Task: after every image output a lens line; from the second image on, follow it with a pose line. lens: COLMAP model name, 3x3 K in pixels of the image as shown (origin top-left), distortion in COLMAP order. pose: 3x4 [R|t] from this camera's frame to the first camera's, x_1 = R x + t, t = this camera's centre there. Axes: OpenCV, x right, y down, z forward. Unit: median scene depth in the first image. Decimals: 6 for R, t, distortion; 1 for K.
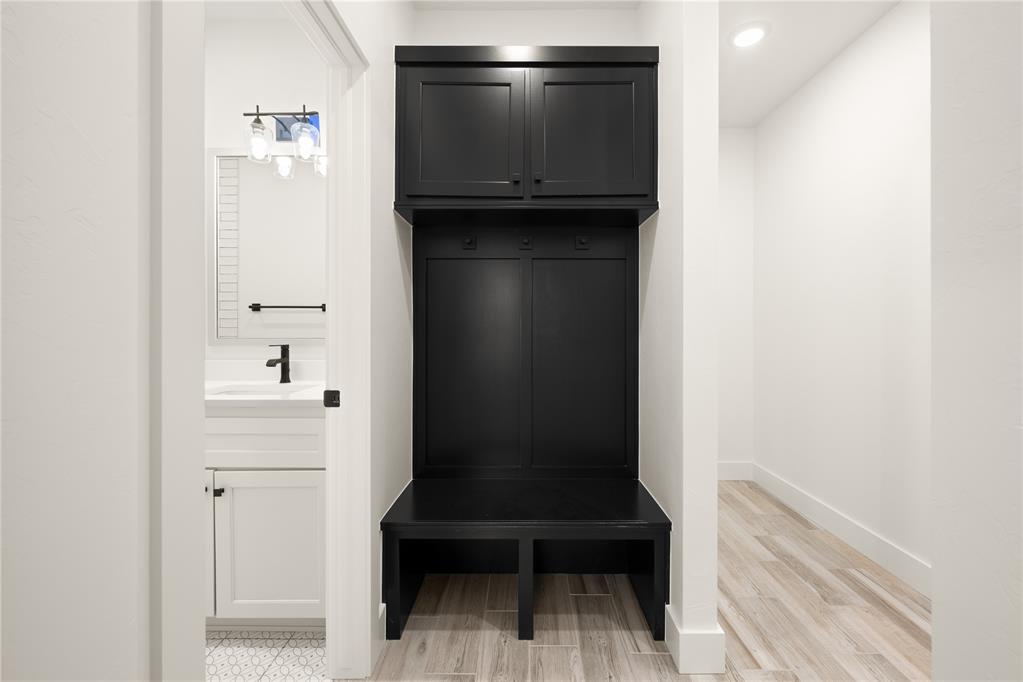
lens RADIAL K [[419.9, 0, 523.4], [0, 419.9, 335.6], [0, 0, 1]] dist [-0.000262, -0.000022]
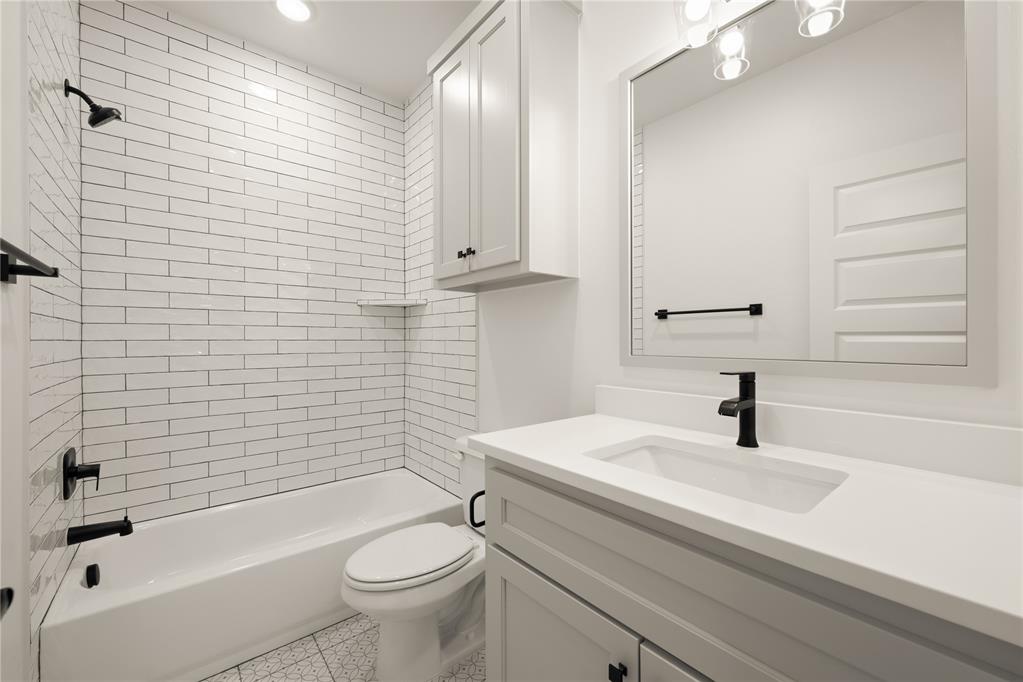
lens RADIAL K [[413.2, 0, 511.5], [0, 413.2, 341.0], [0, 0, 1]] dist [-0.001297, -0.000242]
pose [[0.644109, -0.000507, -0.764933, -0.355919], [-0.010527, 0.999899, -0.009528, -0.008381], [0.764861, 0.014189, 0.644039, 0.439260]]
